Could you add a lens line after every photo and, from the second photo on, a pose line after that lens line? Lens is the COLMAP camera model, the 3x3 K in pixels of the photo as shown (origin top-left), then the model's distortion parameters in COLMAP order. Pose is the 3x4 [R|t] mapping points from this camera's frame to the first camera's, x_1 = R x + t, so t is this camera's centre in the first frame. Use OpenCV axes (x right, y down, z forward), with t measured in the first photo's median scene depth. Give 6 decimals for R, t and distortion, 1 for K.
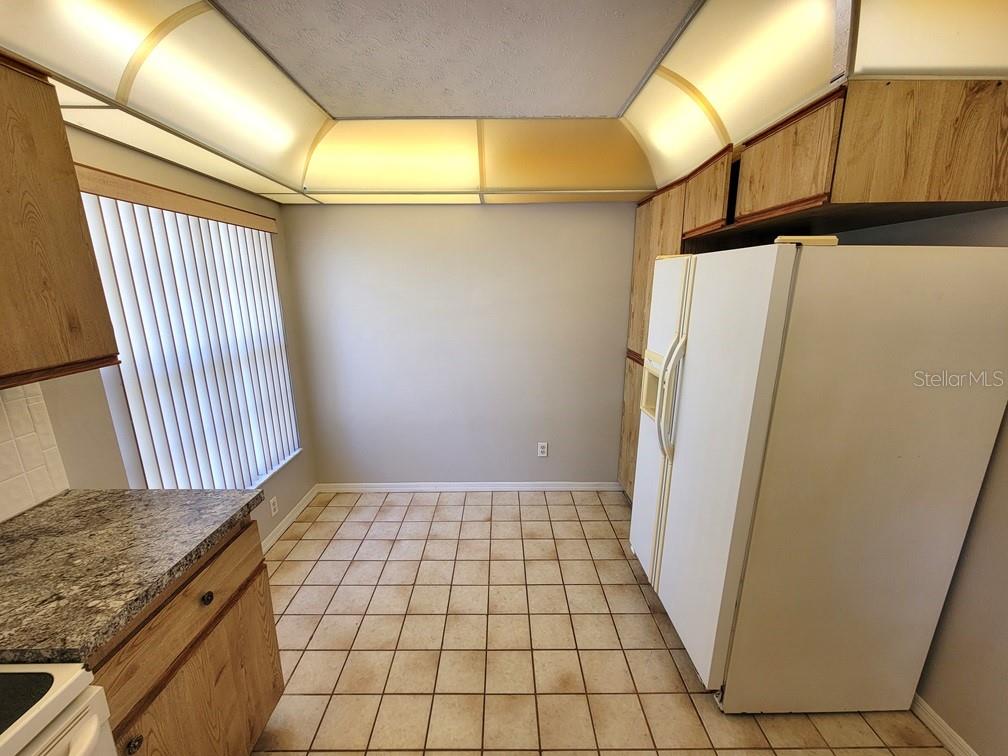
lens RADIAL K [[412.0, 0, 500.8], [0, 412.0, 385.6], [0, 0, 1]] dist [-0.000805, 0.000384]
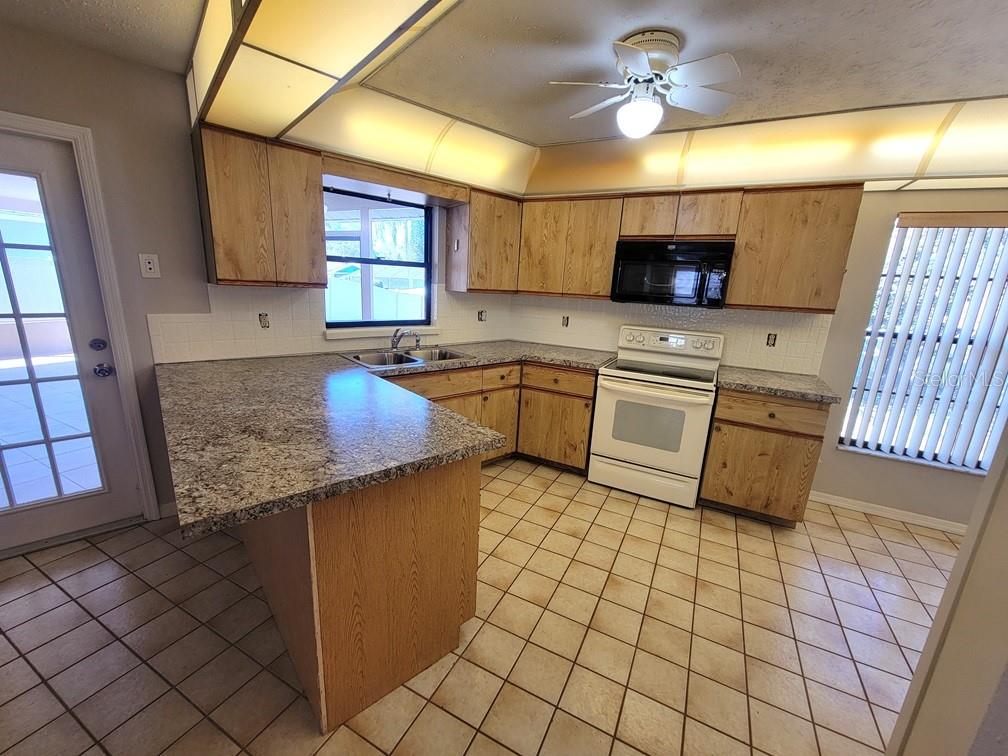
lens RADIAL K [[412.0, 0, 500.8], [0, 412.0, 385.6], [0, 0, 1]] dist [-0.000805, 0.000384]
pose [[-0.463223, 0.196460, -0.864192, 1.620127], [-0.257931, 0.903023, 0.343543, -0.009191], [0.847877, 0.382039, -0.367628, 0.458322]]
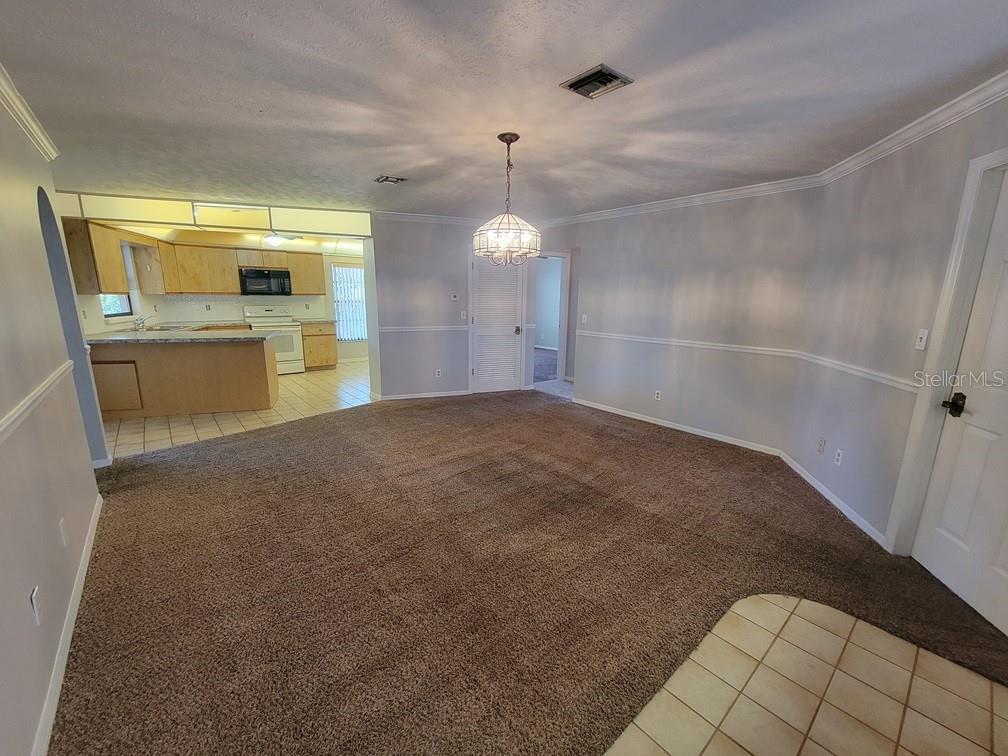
lens RADIAL K [[412.0, 0, 500.8], [0, 412.0, 385.6], [0, 0, 1]] dist [-0.000805, 0.000384]
pose [[0.639732, 0.178248, -0.747643, 5.452819], [-0.197486, 0.978199, 0.064234, 0.347000], [0.742794, 0.106557, 0.660987, -0.975808]]
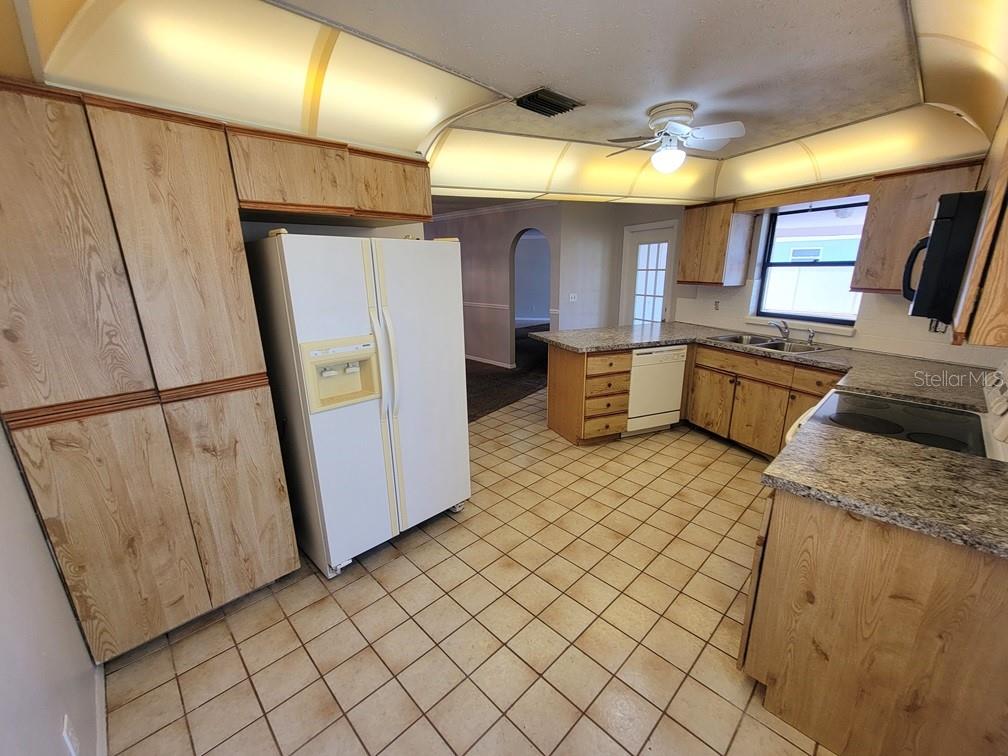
lens RADIAL K [[413.0, 0, 499.0], [0, 413.0, 380.2], [0, 0, 1]] dist [0.000199, 0.000155]
pose [[-0.692278, -0.179886, 0.698851, -0.848827], [0.186510, 0.890927, 0.414082, -0.481744], [-0.697112, 0.417002, -0.583218, 2.048896]]
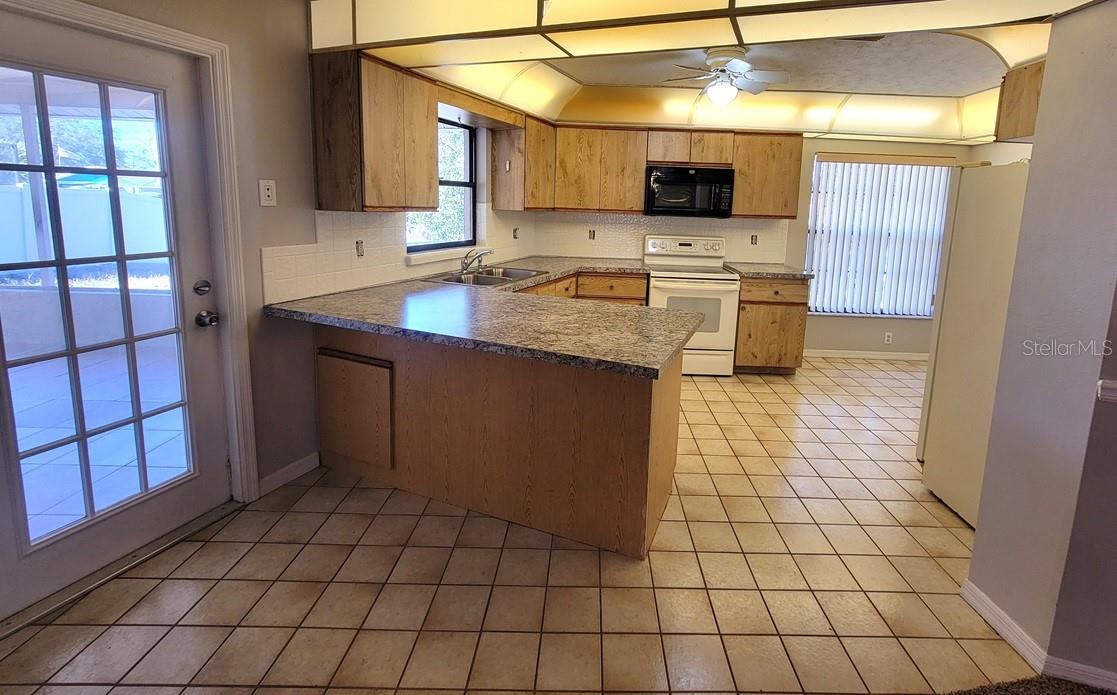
lens RADIAL K [[493.4, 0, 599.2], [0, 493.4, 270.6], [0, 0, 1]] dist [0.000629, 0.000030]
pose [[0.010846, 0.140848, -0.989972, 2.536452], [-0.271658, 0.953209, 0.132642, 0.205237], [0.962333, 0.267495, 0.048601, -0.430923]]
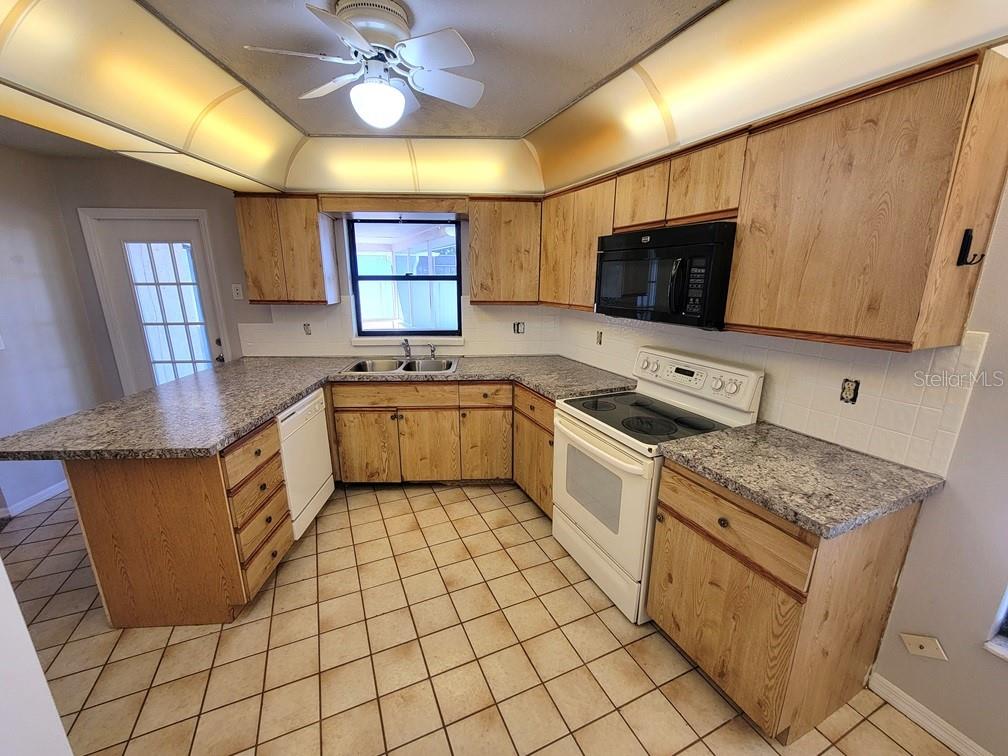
lens RADIAL K [[412.0, 0, 500.8], [0, 412.0, 385.6], [0, 0, 1]] dist [-0.000805, 0.000384]
pose [[-0.912835, 0.105276, -0.394524, 0.317570], [-0.097690, 0.881828, 0.461342, -0.321854], [0.396470, 0.459671, -0.794679, 1.359855]]
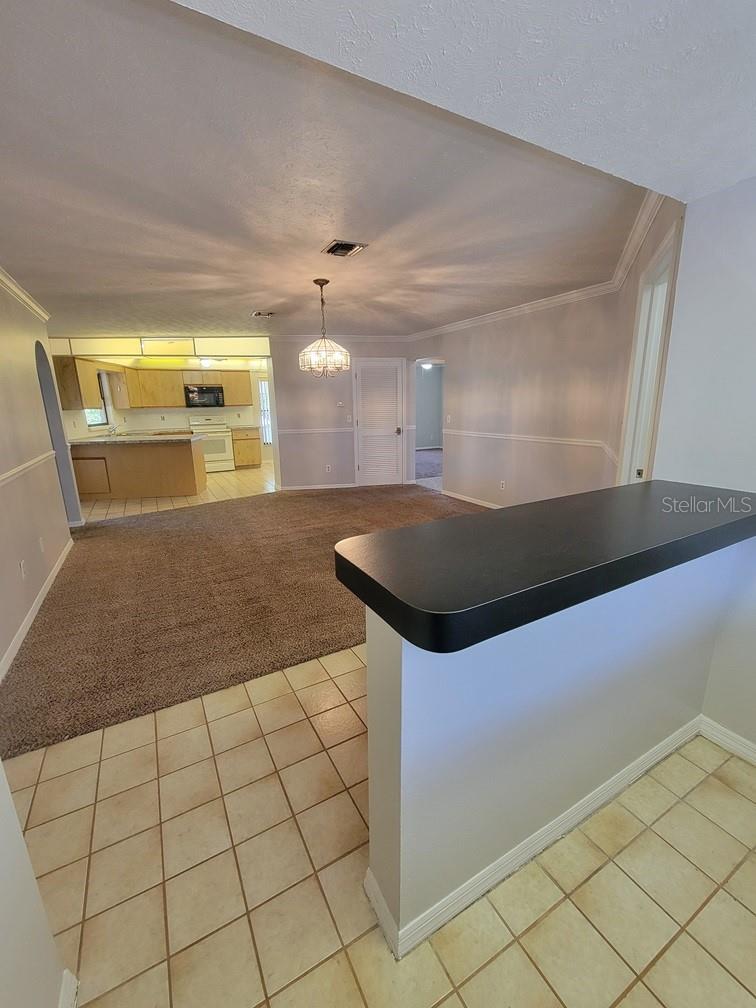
lens RADIAL K [[412.0, 0, 371.1], [0, 412.0, 502.3], [0, 0, 1]] dist [-0.000805, 0.000384]
pose [[0.472149, 0.203009, -0.857824, 6.532587], [-0.191364, 0.973519, 0.125061, 0.292096], [0.860497, 0.105109, 0.498495, -0.658350]]
